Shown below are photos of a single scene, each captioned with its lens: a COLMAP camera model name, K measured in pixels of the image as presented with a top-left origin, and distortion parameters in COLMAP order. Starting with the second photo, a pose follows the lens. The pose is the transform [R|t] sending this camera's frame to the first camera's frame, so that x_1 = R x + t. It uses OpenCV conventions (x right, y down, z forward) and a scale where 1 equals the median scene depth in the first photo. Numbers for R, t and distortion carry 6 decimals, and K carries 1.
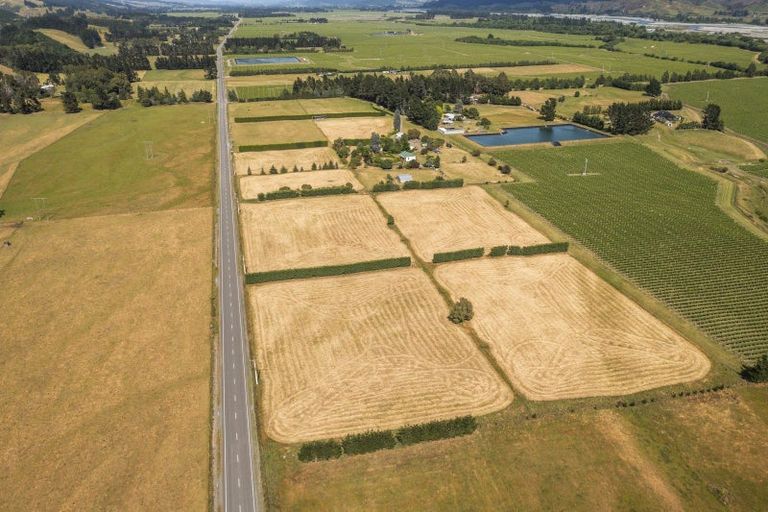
lens RADIAL K [[618.3, 0, 384.0], [0, 618.3, 256.0], [0, 0, 1]] dist [-0.005932, -0.000706]
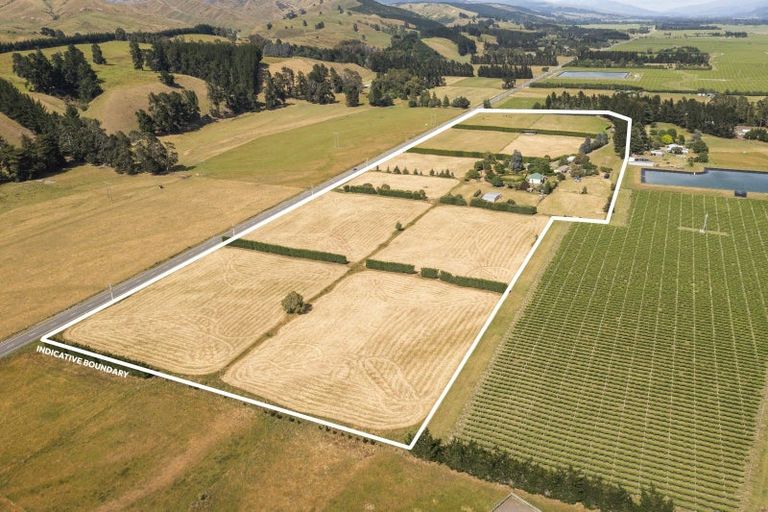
lens RADIAL K [[618.3, 0, 384.0], [0, 618.3, 256.0], [0, 0, 1]] dist [-0.005932, -0.000706]
pose [[0.778933, 0.225805, -0.585044, 0.549057], [-0.234711, 0.970091, 0.061922, -0.061370], [0.581528, 0.089083, 0.808634, 0.130124]]
